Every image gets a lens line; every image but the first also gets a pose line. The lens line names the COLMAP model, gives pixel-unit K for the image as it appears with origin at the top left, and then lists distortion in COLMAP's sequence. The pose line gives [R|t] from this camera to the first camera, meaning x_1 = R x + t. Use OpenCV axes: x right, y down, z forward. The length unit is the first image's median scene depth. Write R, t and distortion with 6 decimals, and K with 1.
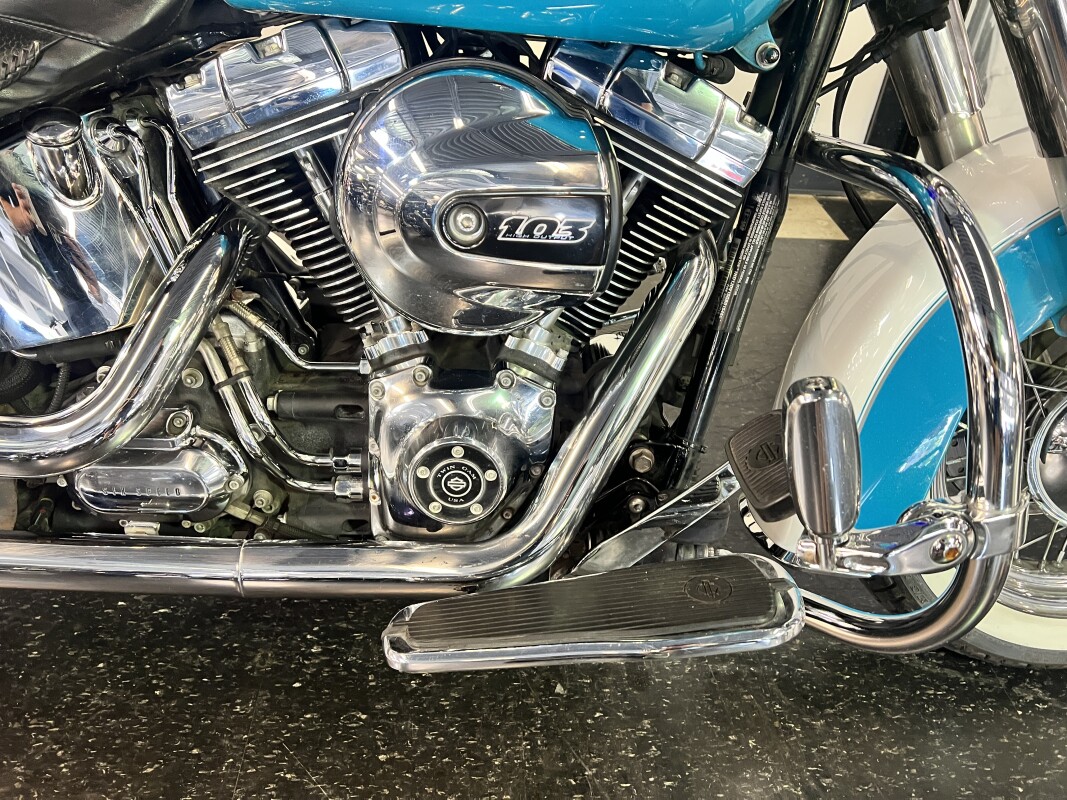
lens RADIAL K [[823.8, 0, 533.5], [0, 823.8, 400.0], [0, 0, 1]] dist [0.025436, 0.002116]
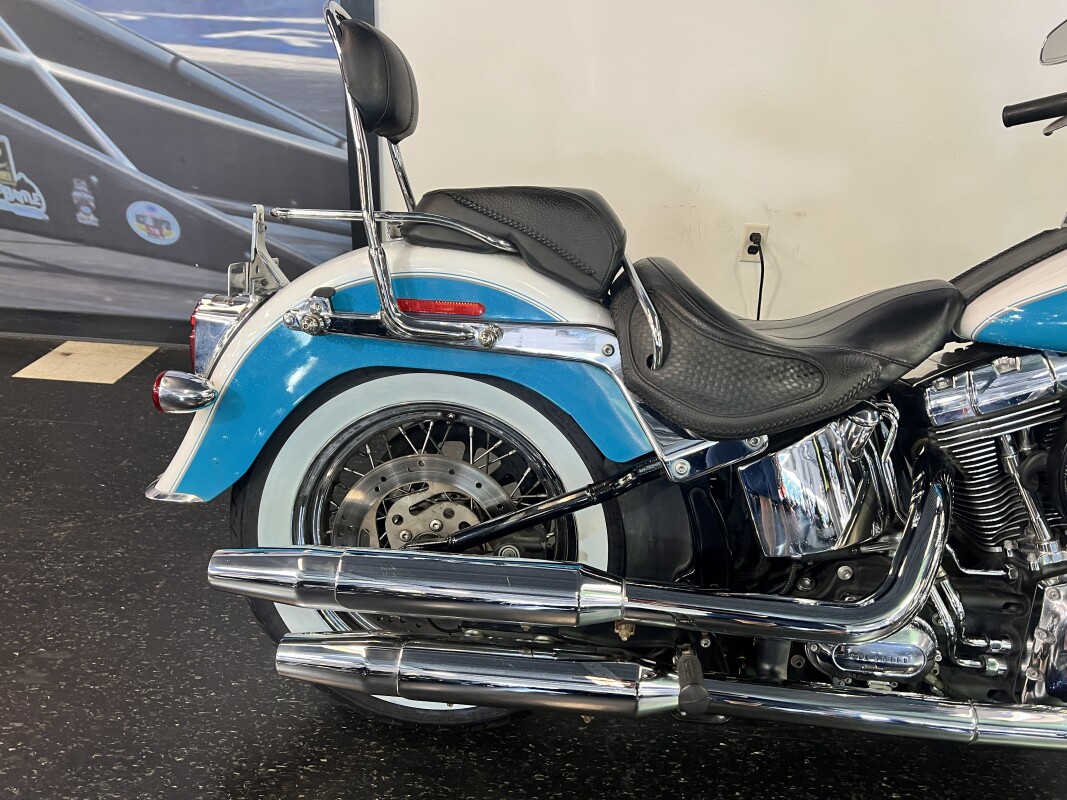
lens RADIAL K [[823.8, 0, 533.5], [0, 823.8, 400.0], [0, 0, 1]] dist [0.025436, 0.002116]
pose [[0.996410, 0.034552, -0.077288, -1.003221], [-0.049106, 0.979539, -0.195170, -0.016184], [0.068963, 0.198265, 0.977719, -0.528069]]
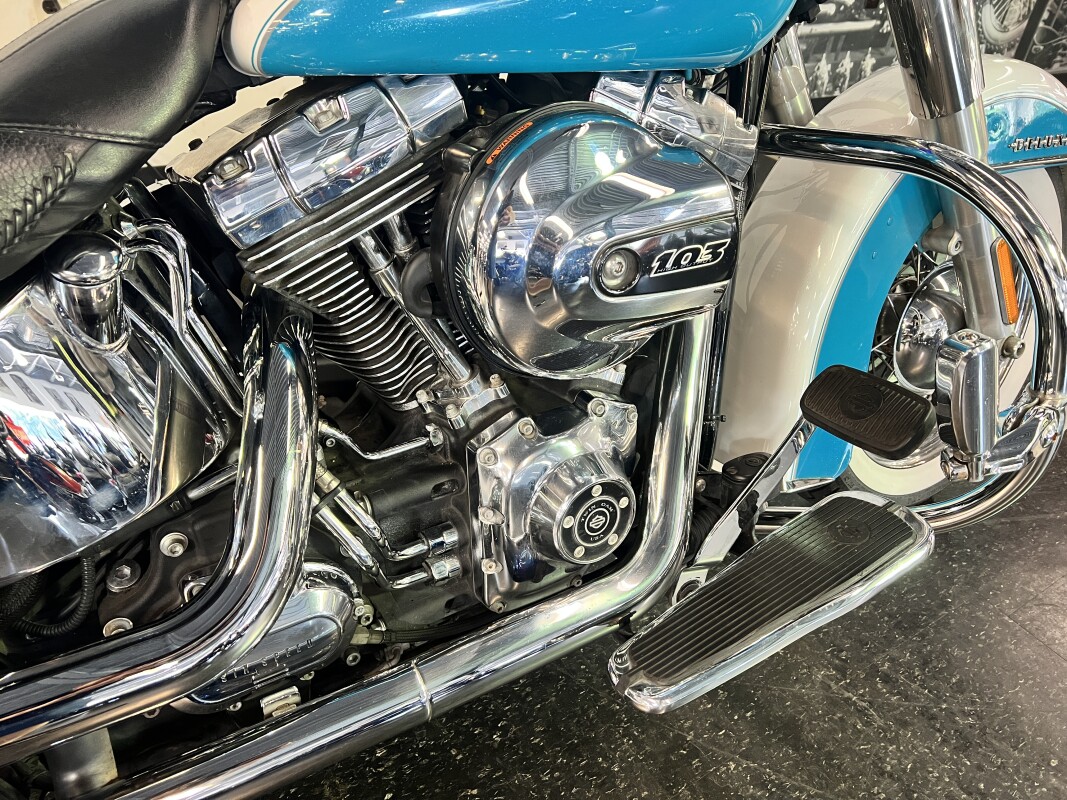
lens RADIAL K [[823.8, 0, 533.5], [0, 823.8, 400.0], [0, 0, 1]] dist [0.025436, 0.002116]
pose [[0.863810, -0.278836, 0.419623, -0.538285], [0.264261, 0.959875, 0.093838, -0.154190], [-0.428951, 0.029832, 0.902835, 0.126520]]
